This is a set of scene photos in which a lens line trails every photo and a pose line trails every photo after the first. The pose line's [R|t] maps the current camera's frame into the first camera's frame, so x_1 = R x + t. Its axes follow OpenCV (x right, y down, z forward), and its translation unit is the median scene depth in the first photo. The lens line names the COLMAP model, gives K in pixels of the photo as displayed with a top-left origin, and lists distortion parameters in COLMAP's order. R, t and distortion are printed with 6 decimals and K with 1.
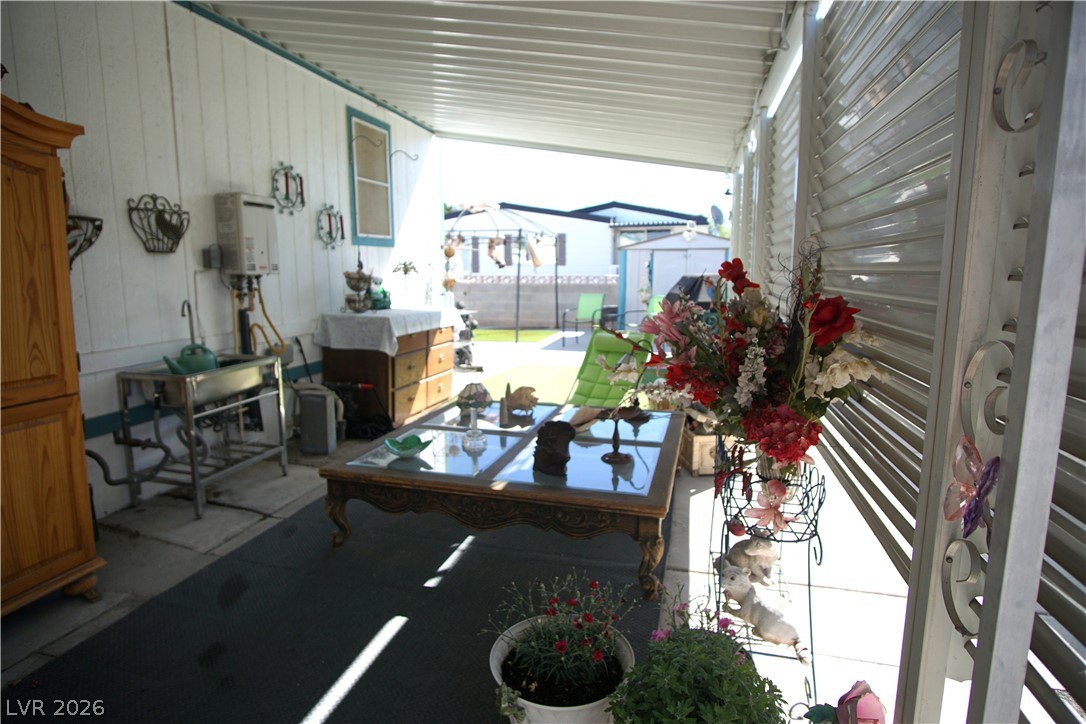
lens RADIAL K [[582.4, 0, 536.8], [0, 582.4, 359.7], [0, 0, 1]] dist [-0.026566, 0.000989]
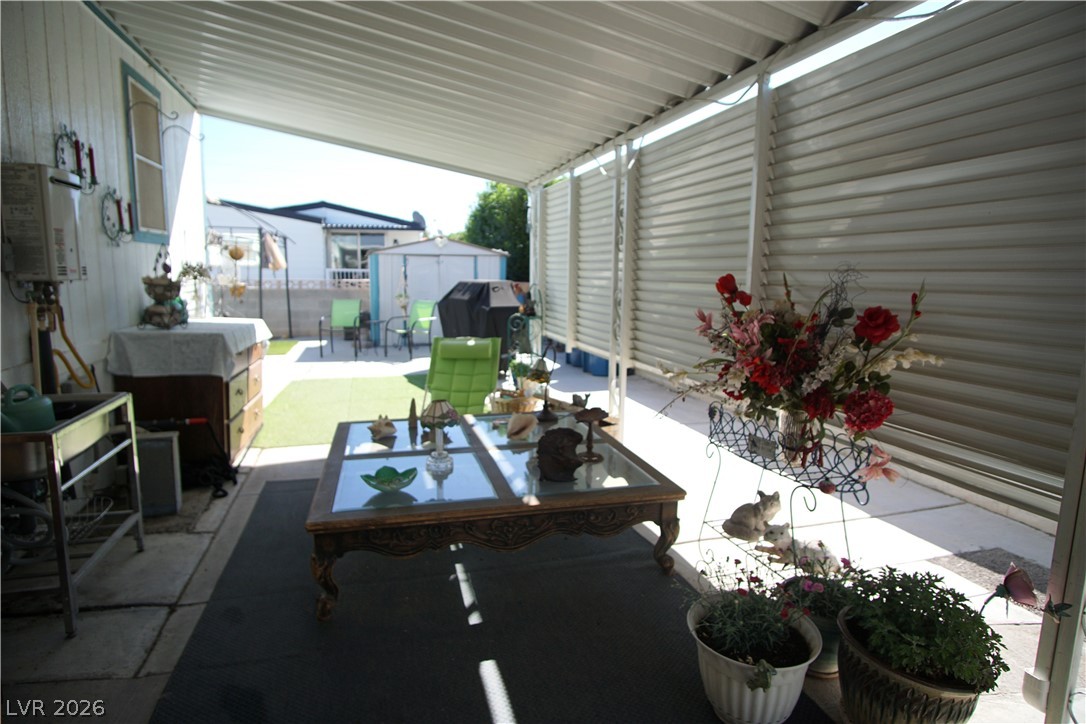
lens RADIAL K [[582.4, 0, 538.1], [0, 582.4, 359.7], [0, 0, 1]] dist [-0.026566, 0.000989]
pose [[0.854689, -0.062562, 0.515357, -0.287117], [0.065596, 0.997770, 0.012336, -0.016647], [-0.514980, 0.023262, 0.856887, 0.079752]]
